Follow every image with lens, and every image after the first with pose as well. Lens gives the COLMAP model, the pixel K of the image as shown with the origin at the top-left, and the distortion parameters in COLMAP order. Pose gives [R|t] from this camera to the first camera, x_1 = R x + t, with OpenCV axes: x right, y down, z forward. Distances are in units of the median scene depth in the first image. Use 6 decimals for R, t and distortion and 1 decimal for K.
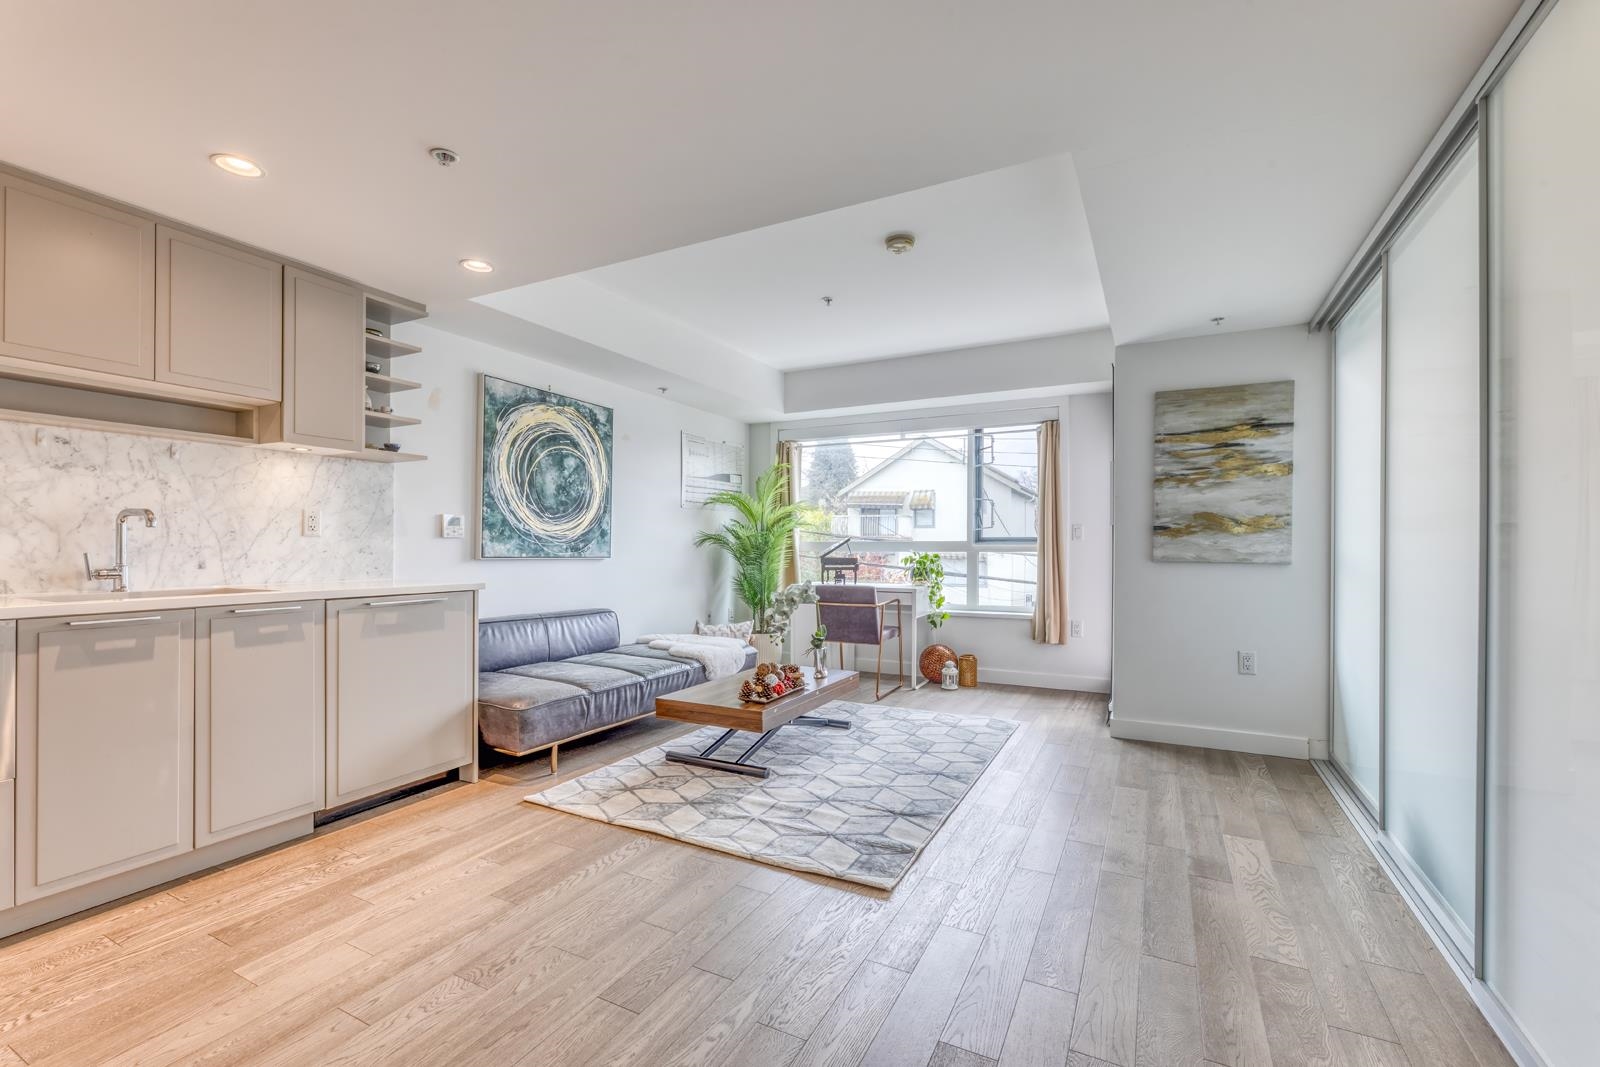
lens RADIAL K [[685.0, 0, 801.0], [0, 685.0, 542.6], [0, 0, 1]] dist [0.000395, -0.000065]
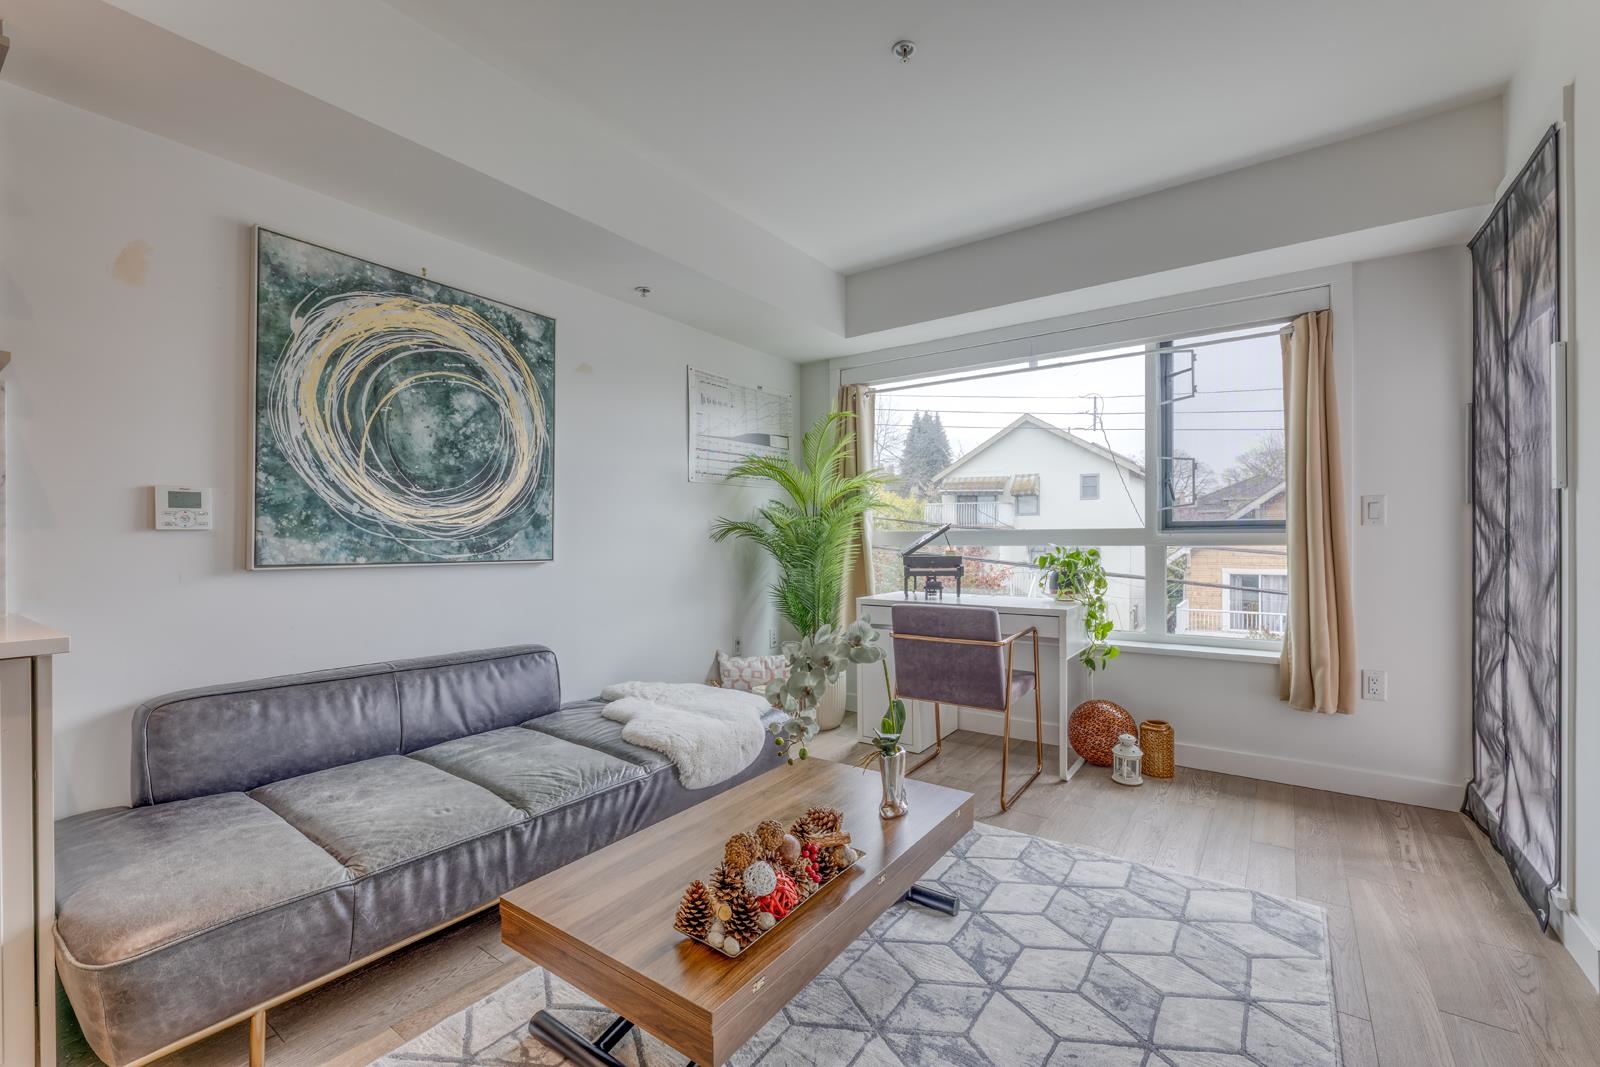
lens RADIAL K [[673.7, 0, 800.0], [0, 673.7, 533.5], [0, 0, 1]] dist [0.001007, -0.000218]
pose [[0.990187, -0.009468, -0.139427, 0.029446], [0.009527, 0.999955, -0.000242, -0.000064], [0.139423, -0.001089, 0.990232, 0.493702]]
